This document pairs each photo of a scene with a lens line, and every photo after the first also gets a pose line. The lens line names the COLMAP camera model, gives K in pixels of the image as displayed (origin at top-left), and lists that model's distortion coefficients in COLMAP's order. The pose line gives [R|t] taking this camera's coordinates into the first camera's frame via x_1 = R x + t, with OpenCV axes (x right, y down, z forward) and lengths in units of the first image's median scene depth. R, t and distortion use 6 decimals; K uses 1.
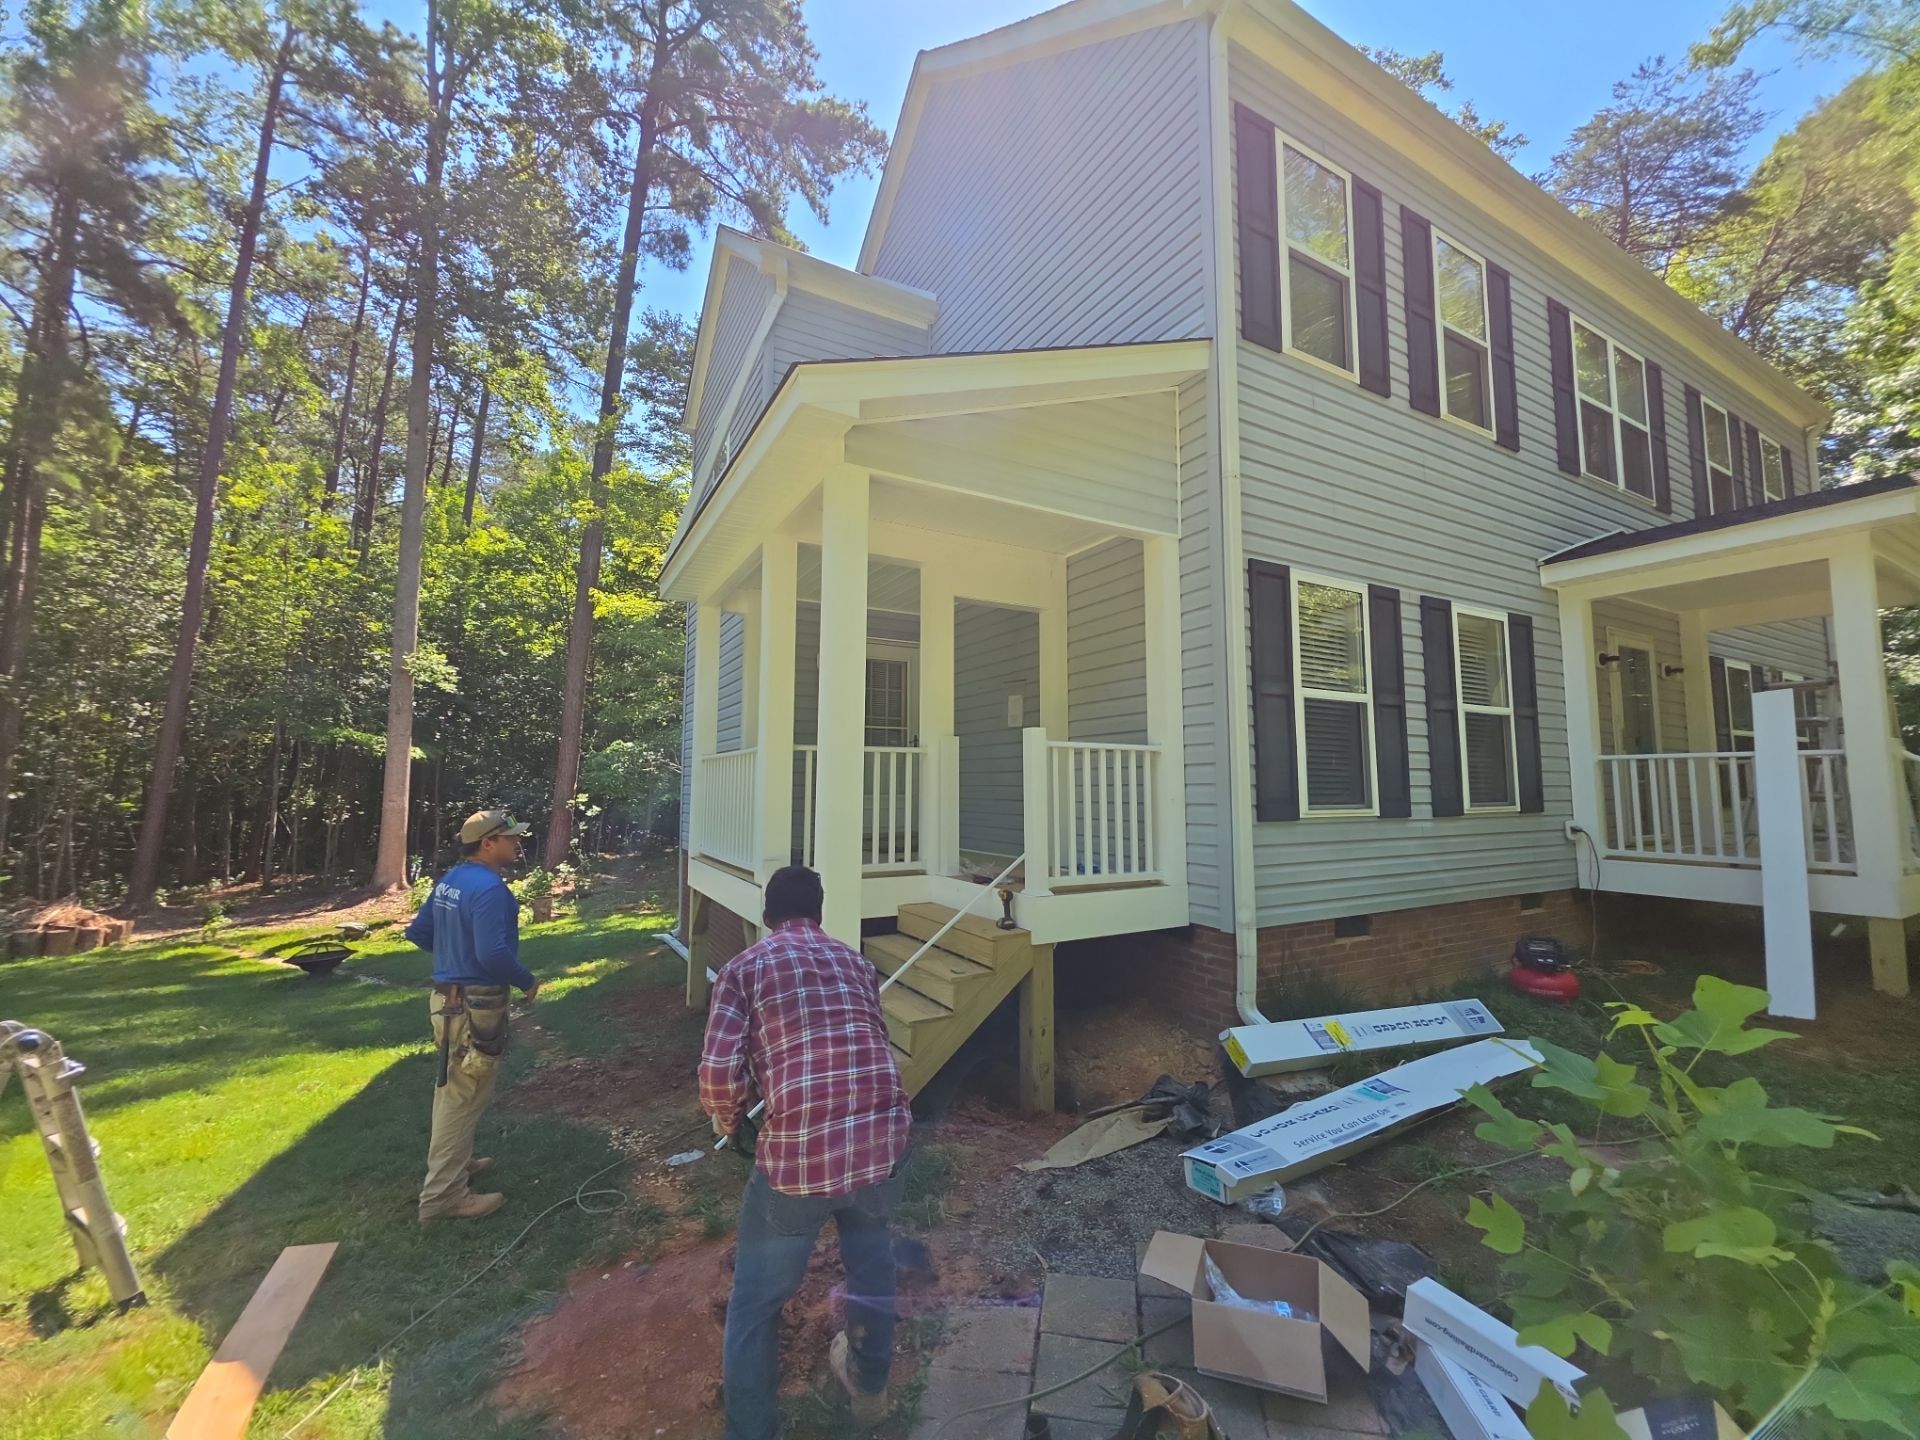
lens RADIAL K [[766.4, 0, 949.3], [0, 766.4, 720.9], [0, 0, 1]] dist [-0.001112, -0.000209]
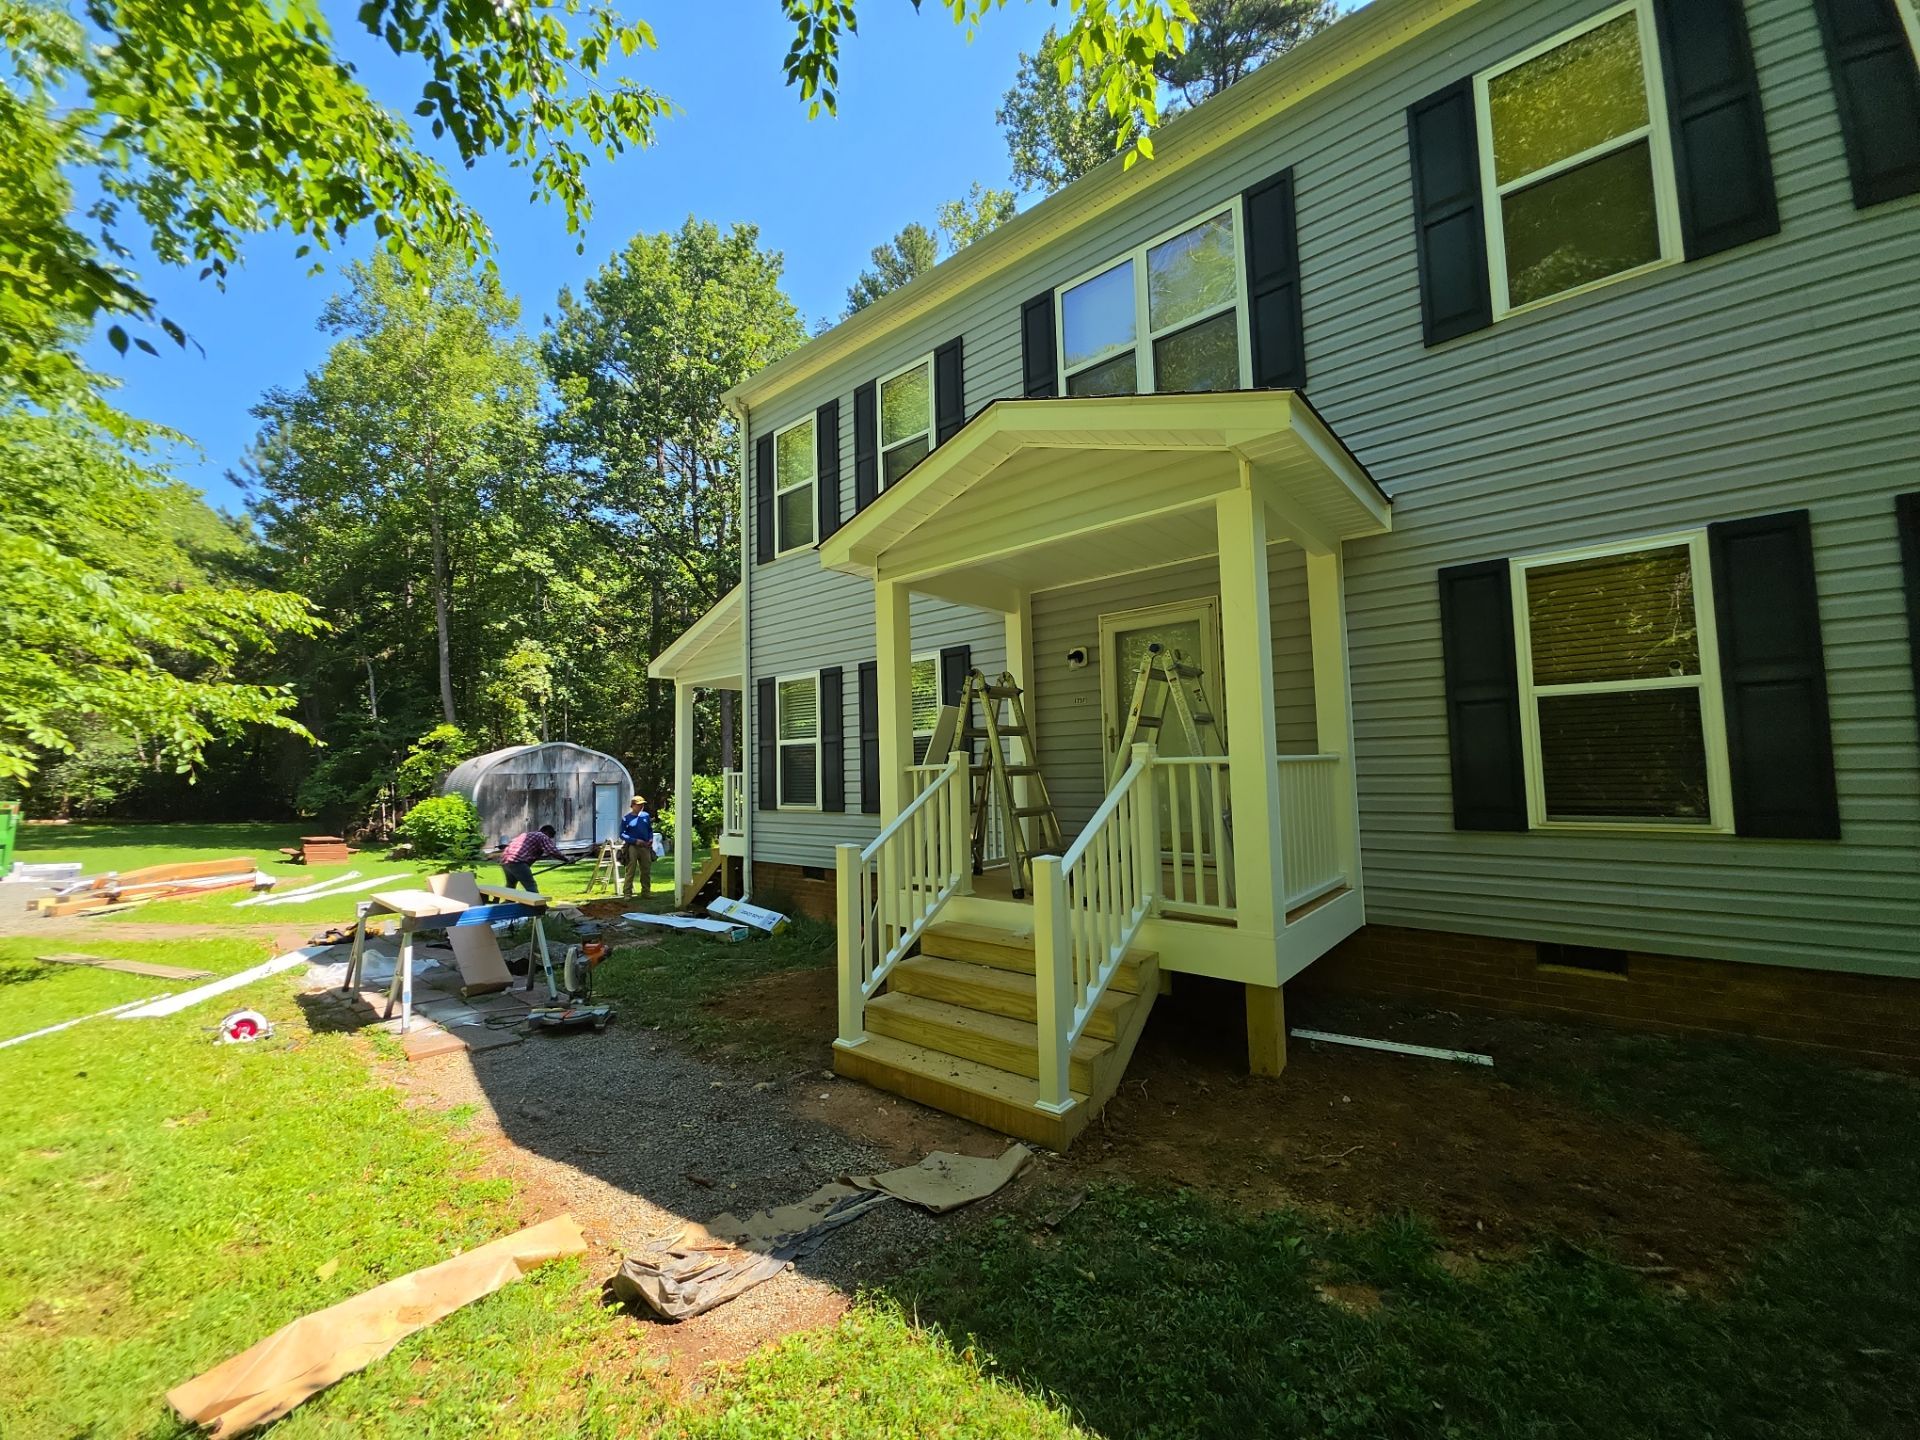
lens RADIAL K [[766.4, 0, 949.3], [0, 766.4, 720.9], [0, 0, 1]] dist [-0.001112, -0.000209]
pose [[0.348839, -0.069201, -0.934624, 2.207999], [0.097064, 0.994575, -0.037411, 0.019270], [0.932142, -0.077668, 0.353664, 0.673819]]
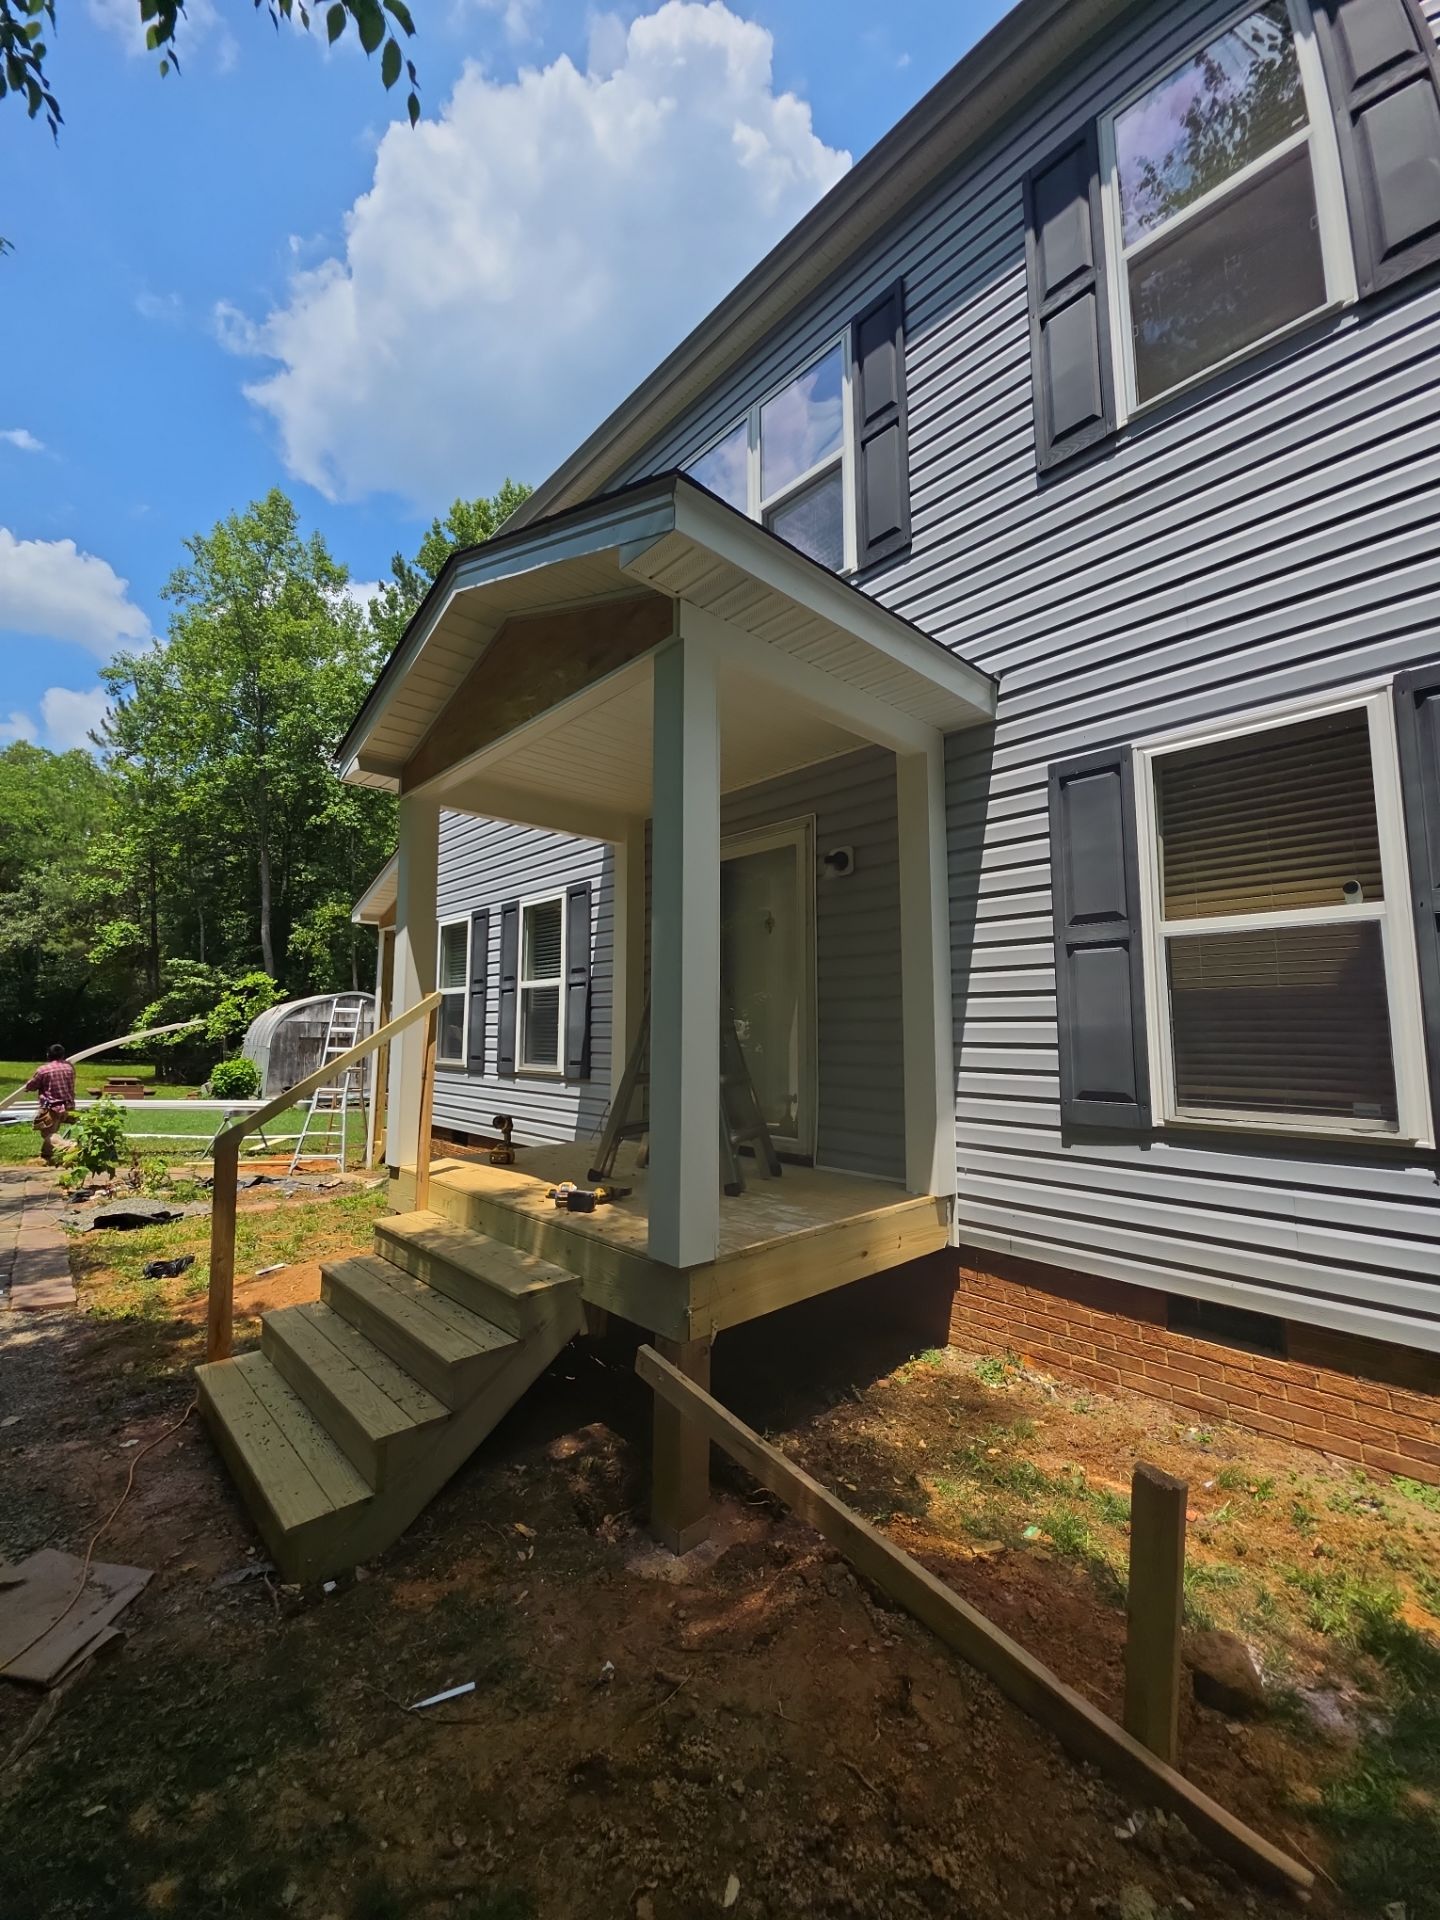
lens RADIAL K [[764.0, 0, 722.1], [0, 764.0, 951.5], [0, 0, 1]] dist [0.013510, -0.007489]
pose [[0.248420, -0.100974, -0.963375, 2.132758], [0.071916, 0.993730, -0.085611, 0.062392], [0.965979, -0.048014, 0.254124, 1.102729]]
